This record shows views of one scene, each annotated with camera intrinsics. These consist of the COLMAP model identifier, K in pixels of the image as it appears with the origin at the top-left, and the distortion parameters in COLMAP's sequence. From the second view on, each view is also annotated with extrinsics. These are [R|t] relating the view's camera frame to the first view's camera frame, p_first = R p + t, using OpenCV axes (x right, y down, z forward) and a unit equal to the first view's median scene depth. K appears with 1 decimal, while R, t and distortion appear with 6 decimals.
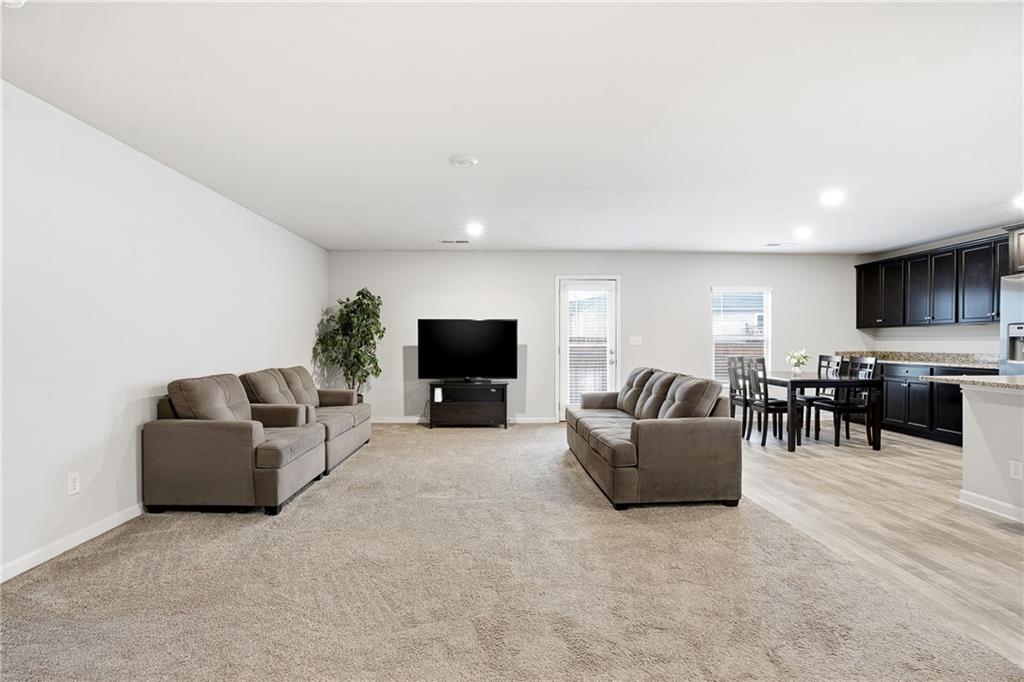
lens RADIAL K [[509.6, 0, 507.0], [0, 509.6, 346.8], [0, 0, 1]] dist [-0.060961, 0.015698]
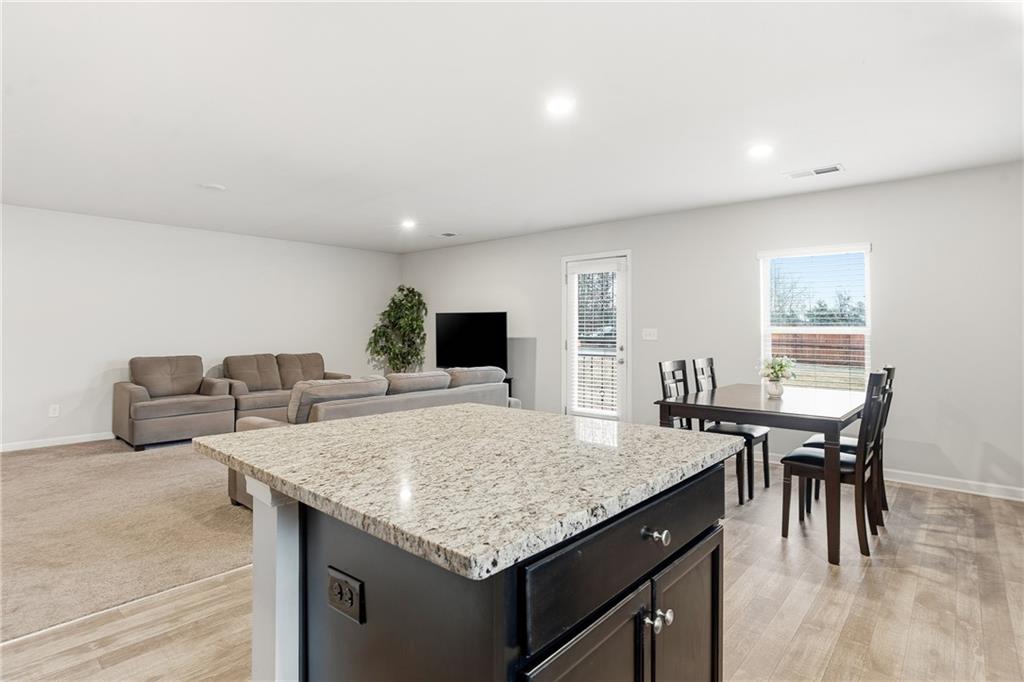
lens RADIAL K [[509.6, 0, 517.1], [0, 509.6, 332.4], [0, 0, 1]] dist [-0.060961, 0.015698]
pose [[0.736075, 0.003863, -0.676889, 0.724112], [-0.011302, 0.999914, -0.006583, -0.009196], [0.676806, 0.012496, 0.736056, 0.374581]]
